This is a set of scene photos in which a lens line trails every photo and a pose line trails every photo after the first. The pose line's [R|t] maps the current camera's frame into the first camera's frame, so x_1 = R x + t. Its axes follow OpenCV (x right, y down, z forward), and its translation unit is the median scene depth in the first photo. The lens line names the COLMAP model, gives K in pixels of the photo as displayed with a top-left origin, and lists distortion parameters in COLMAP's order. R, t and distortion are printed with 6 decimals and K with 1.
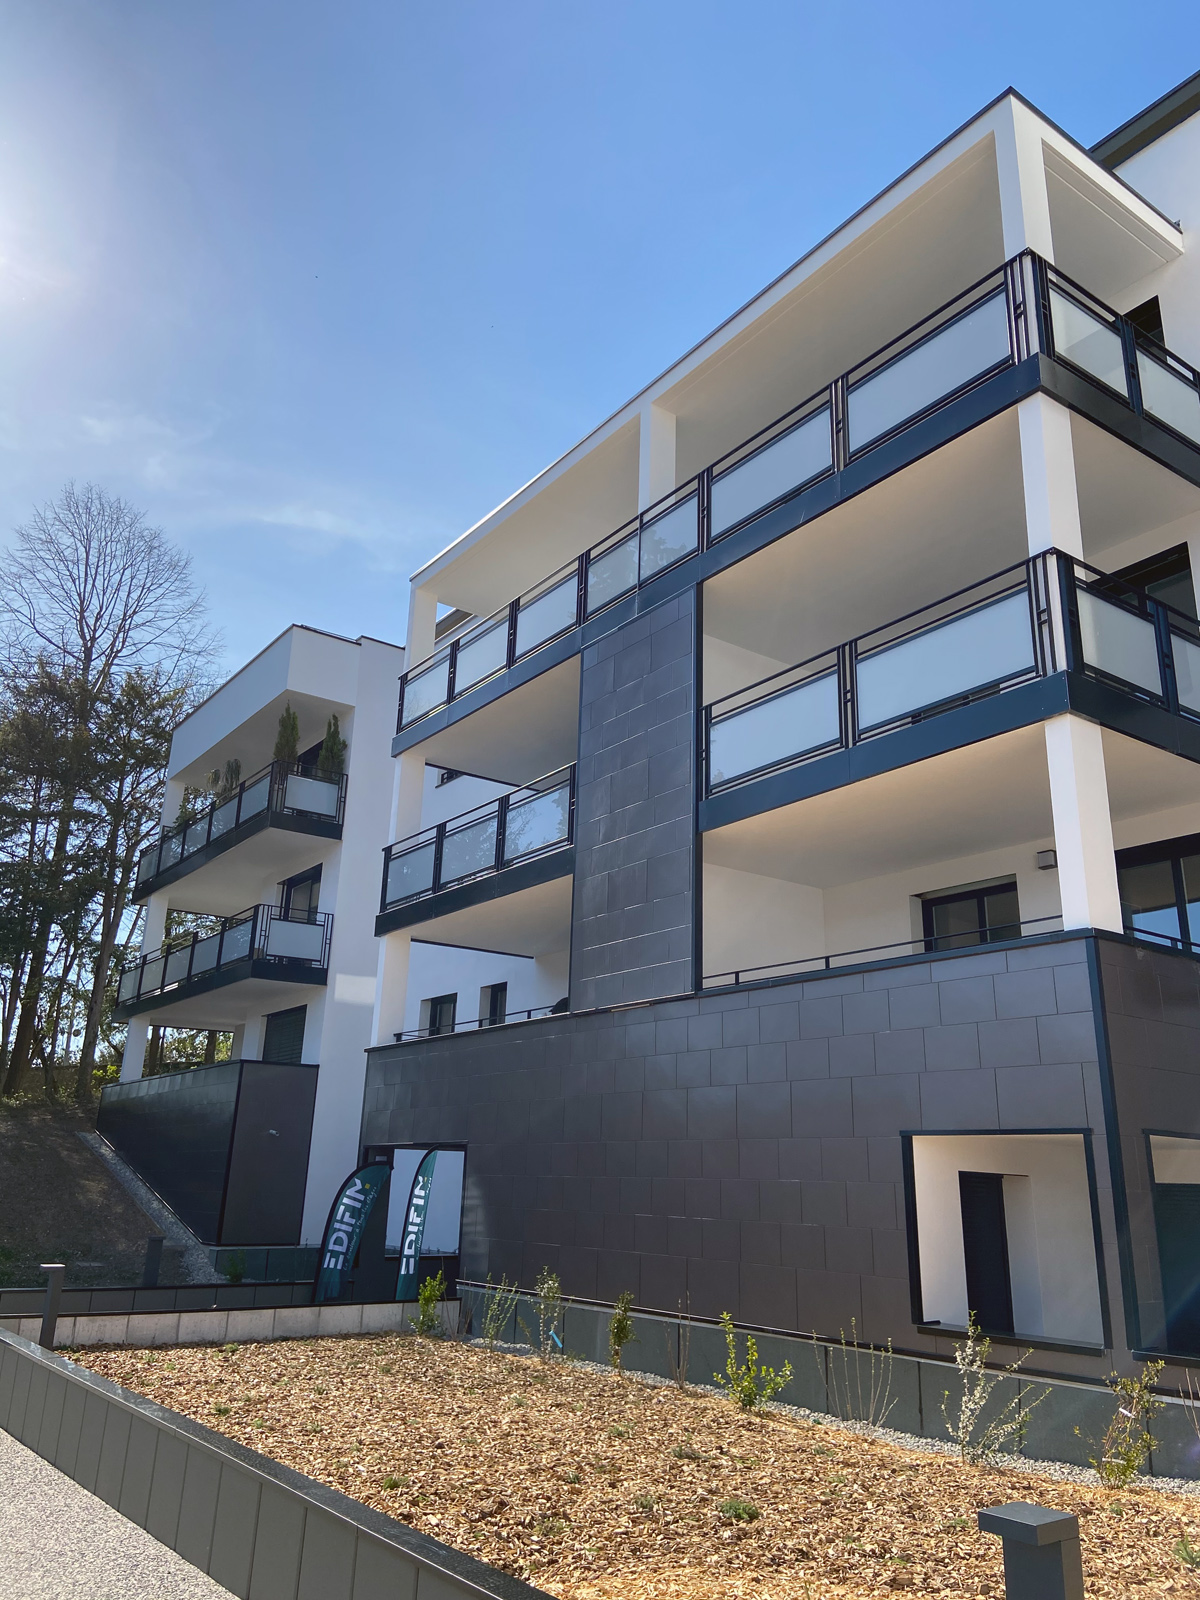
lens RADIAL K [[1204.2, 0, 601.0], [0, 1204.2, 799.0], [0, 0, 1]] dist [0.108026, -0.133980]
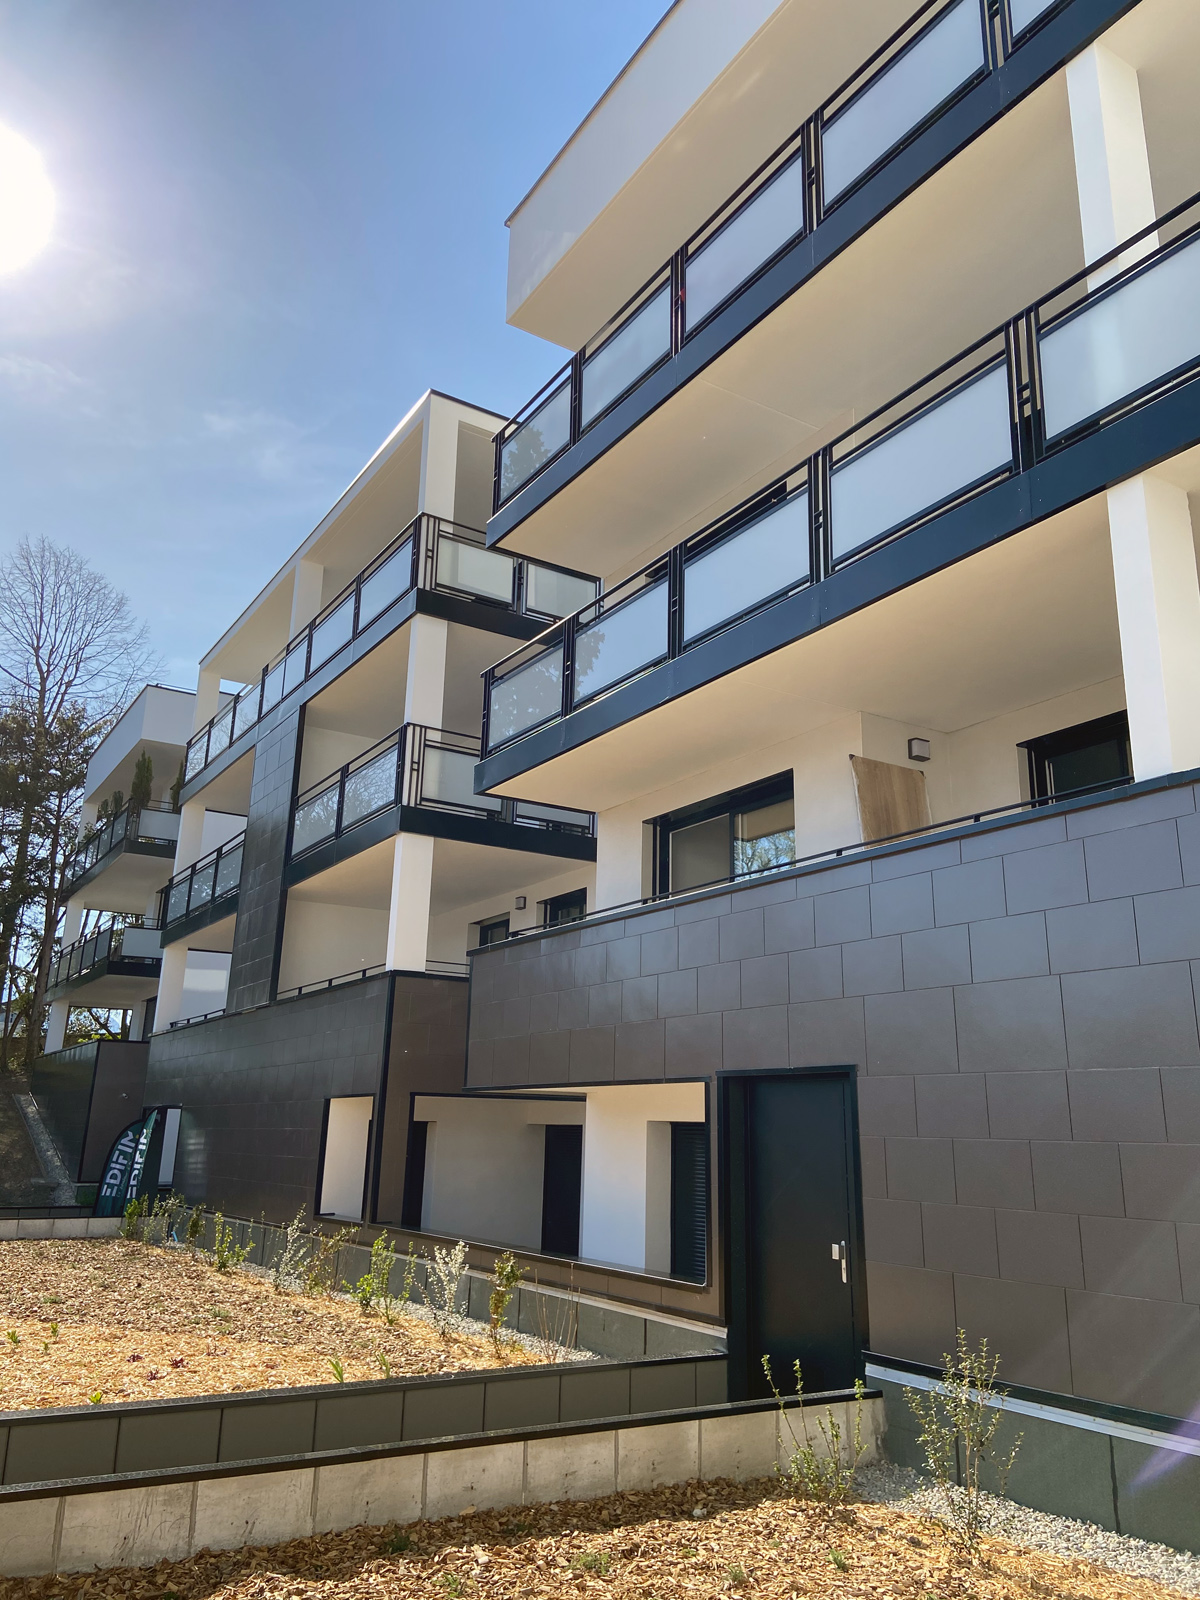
lens RADIAL K [[1204.2, 0, 609.2], [0, 1204.2, 799.2], [0, 0, 1]] dist [0.108026, -0.133980]
pose [[0.998168, -0.022807, -0.056046, 0.415472], [0.024893, 0.999012, 0.036817, -0.092497], [0.055151, -0.038145, 0.997749, -0.310669]]
